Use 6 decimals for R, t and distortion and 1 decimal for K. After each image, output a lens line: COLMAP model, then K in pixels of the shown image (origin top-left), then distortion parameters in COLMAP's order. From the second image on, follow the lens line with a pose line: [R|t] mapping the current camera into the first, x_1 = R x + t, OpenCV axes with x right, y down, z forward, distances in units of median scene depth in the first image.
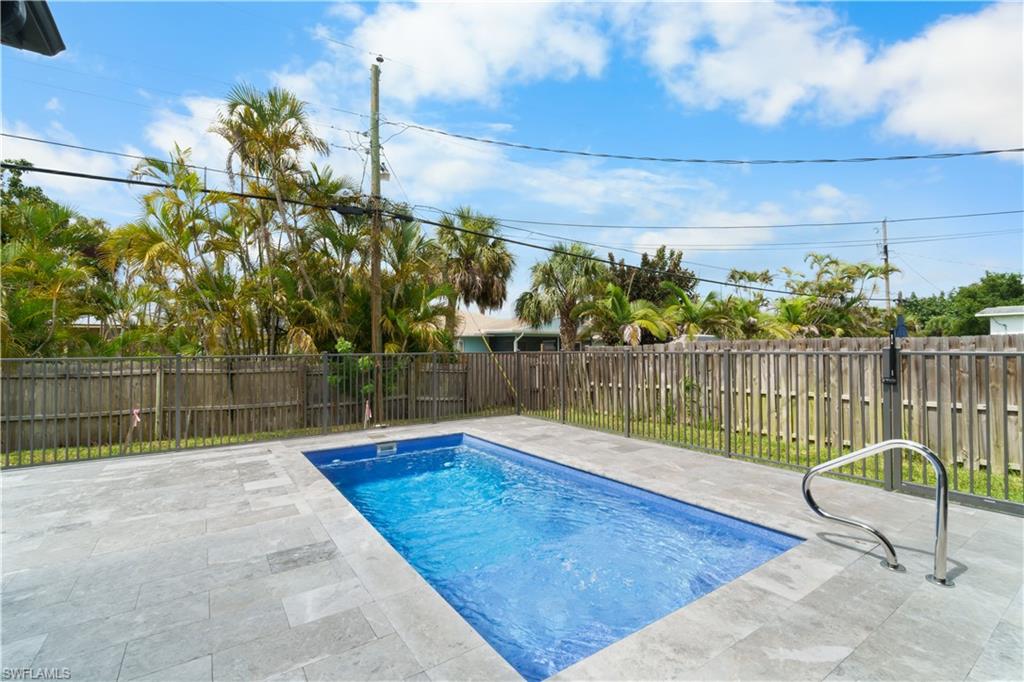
lens RADIAL K [[445.6, 0, 507.0], [0, 445.6, 344.3], [0, 0, 1]] dist [0.000098, 0.000160]
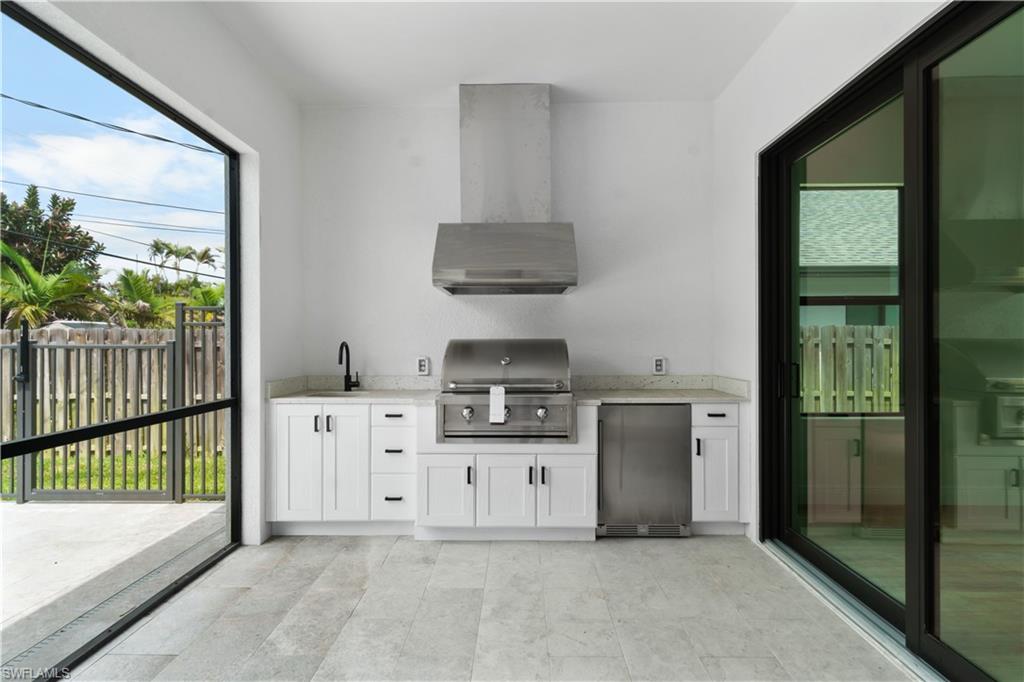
lens RADIAL K [[537.3, 0, 512.0], [0, 537.3, 341.0], [0, 0, 1]] dist [0.000688, 0.000137]
pose [[0.579742, 0.003692, 0.814792, 0.306098], [-0.011419, 0.999928, 0.003593, -0.002608], [-0.814720, -0.011387, 0.579742, -0.206709]]
